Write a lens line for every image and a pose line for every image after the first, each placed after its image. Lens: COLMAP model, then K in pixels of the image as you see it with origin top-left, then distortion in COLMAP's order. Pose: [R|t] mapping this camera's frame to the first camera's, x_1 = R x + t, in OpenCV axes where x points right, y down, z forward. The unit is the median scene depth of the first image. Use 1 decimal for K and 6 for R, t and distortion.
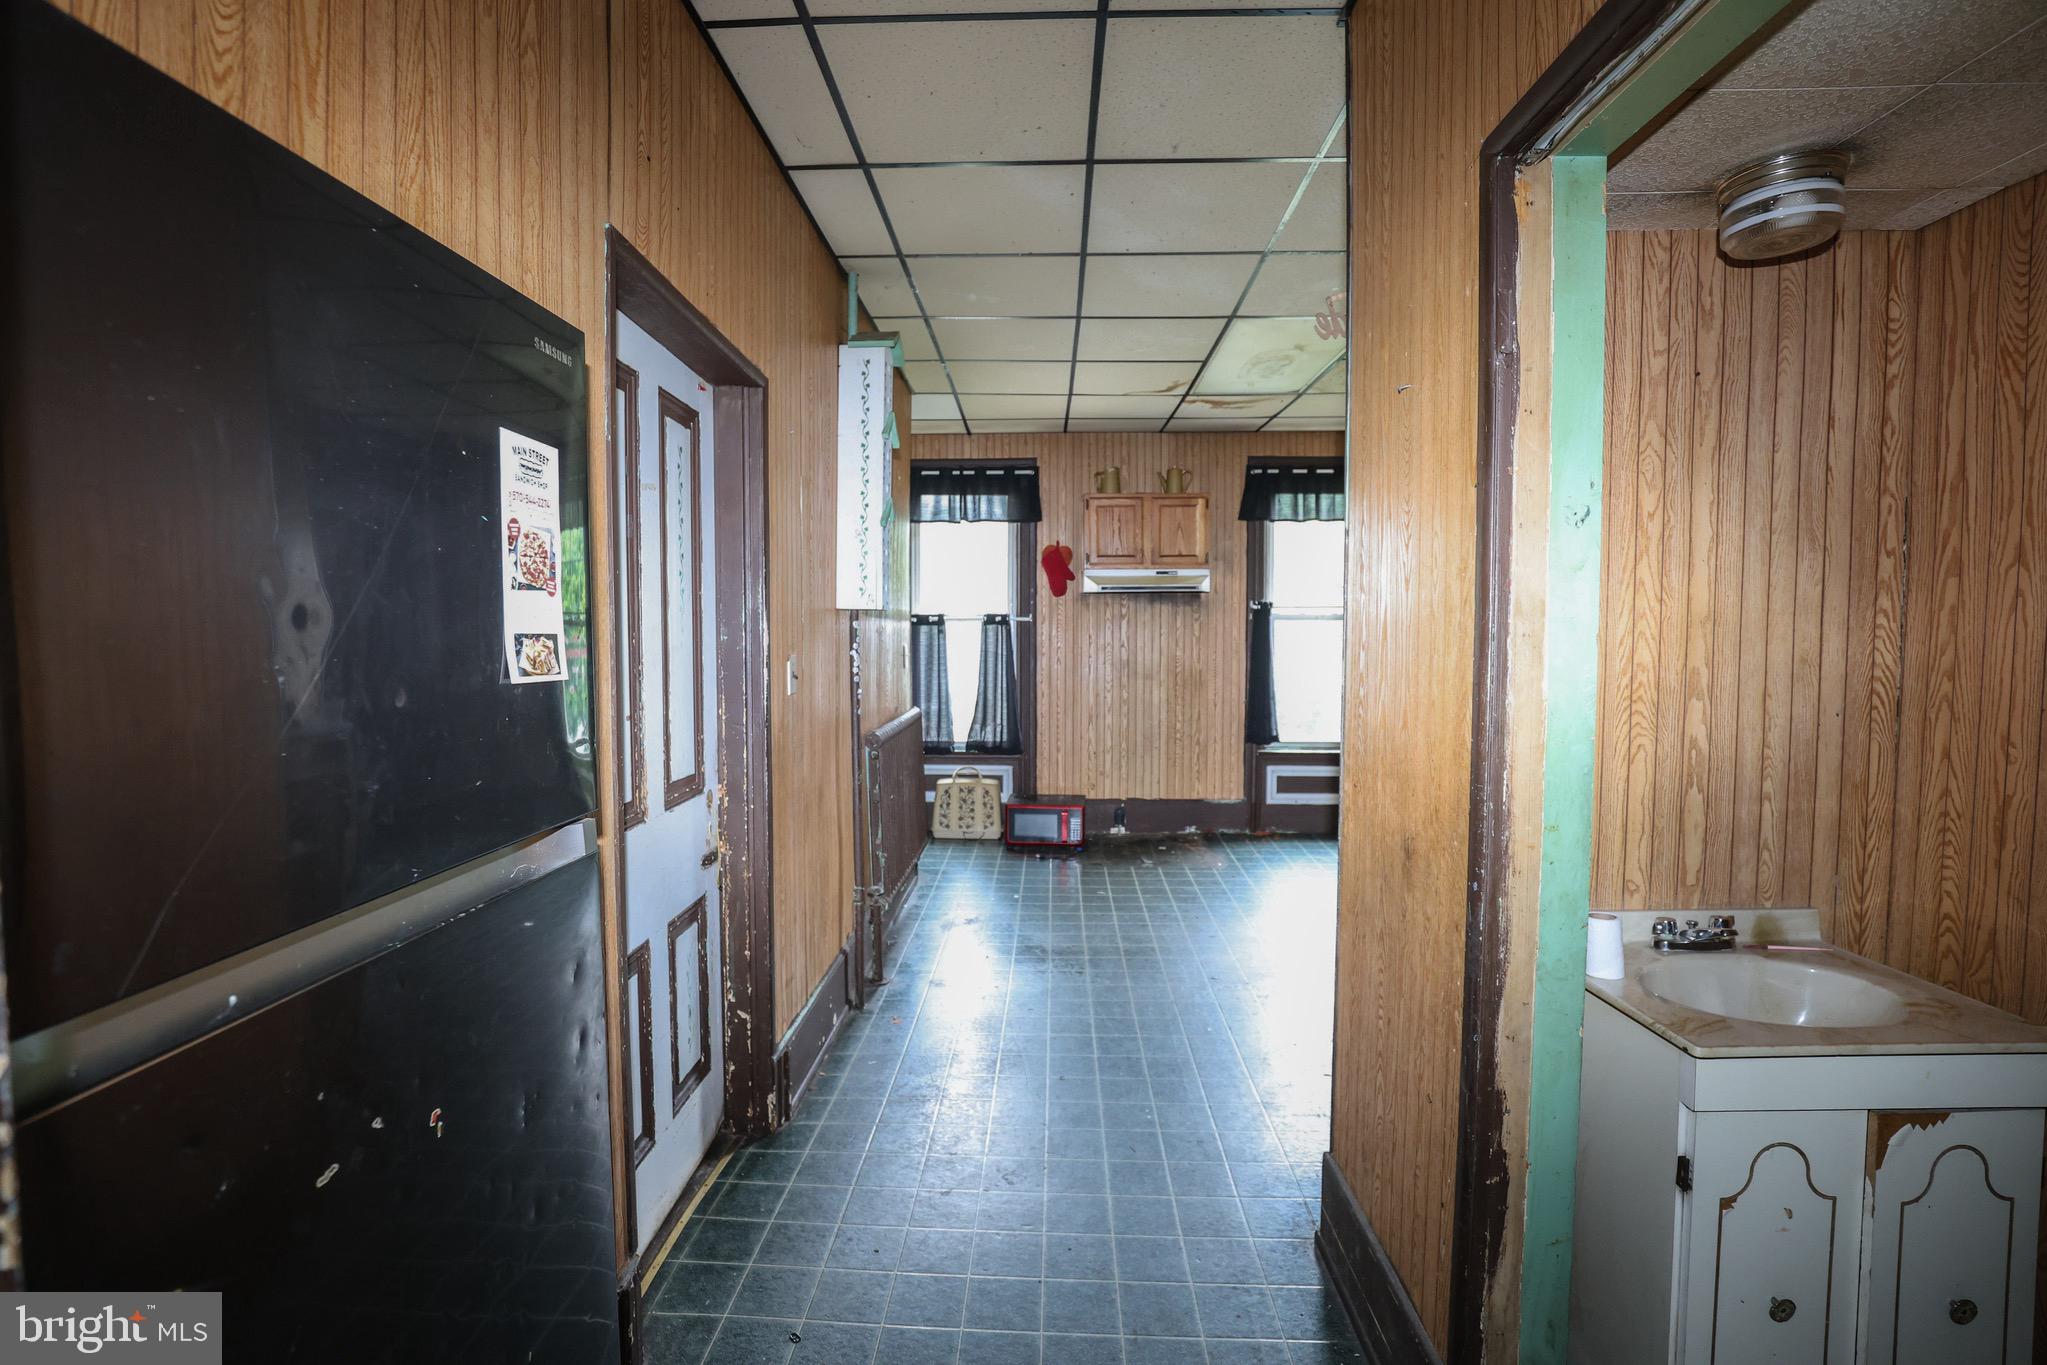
lens RADIAL K [[964.5, 0, 1023.5], [0, 964.5, 682.5], [0, 0, 1]] dist [-0.032166, 0.001604]
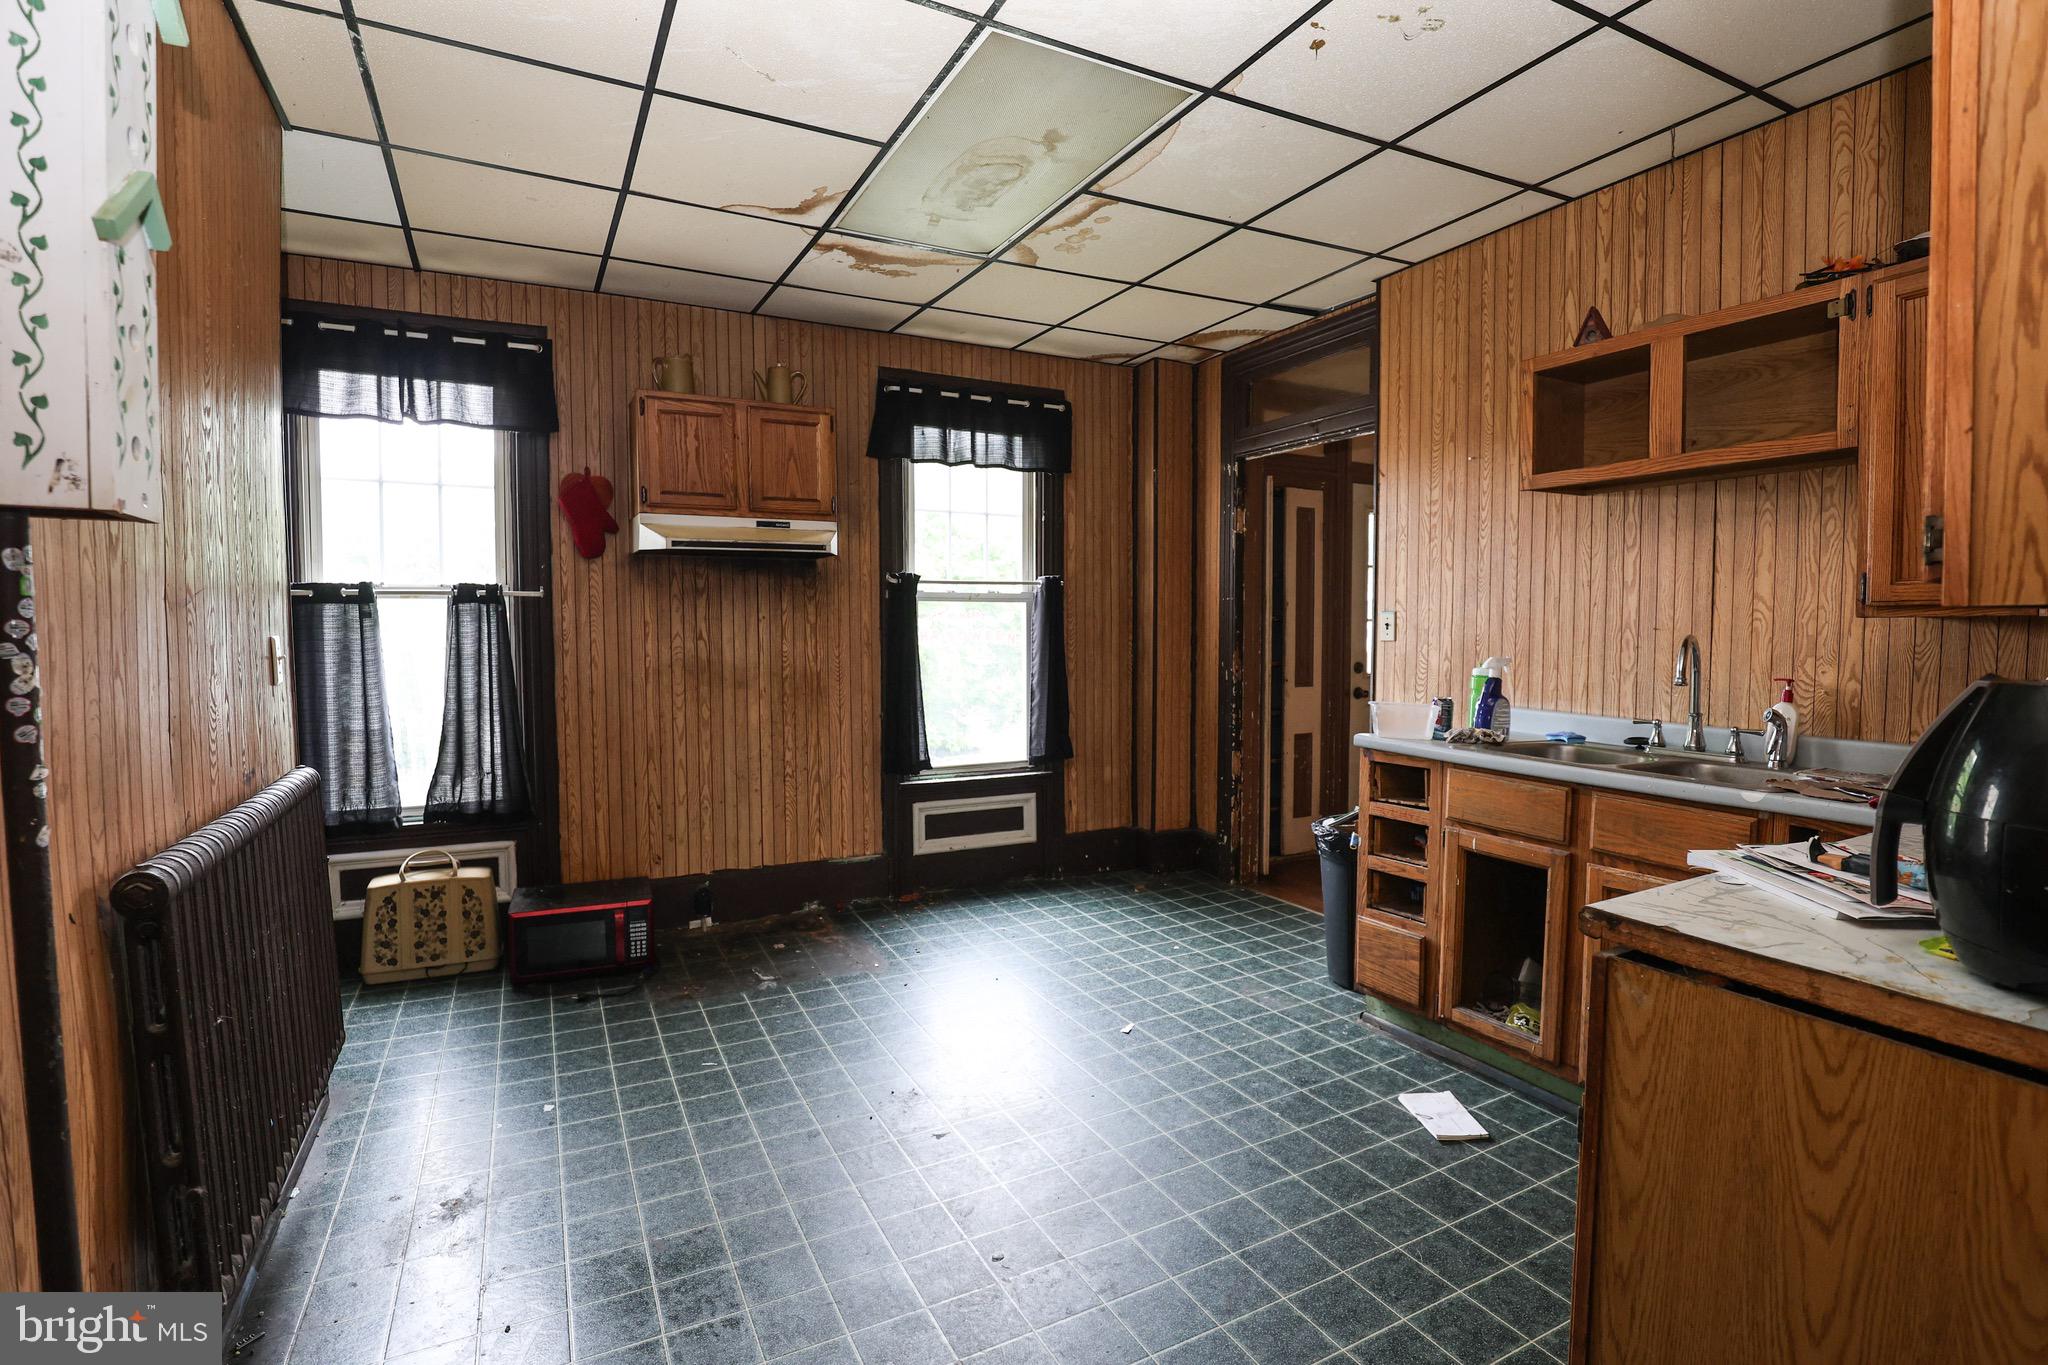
lens RADIAL K [[965.0, 0, 1024.0], [0, 965.0, 682.5], [0, 0, 1]] dist [-0.032166, 0.001604]
pose [[0.873170, -0.028201, 0.486599, -0.021839], [0.026164, 0.999597, 0.010984, -0.009389], [-0.486713, 0.003141, 0.873556, 0.333432]]
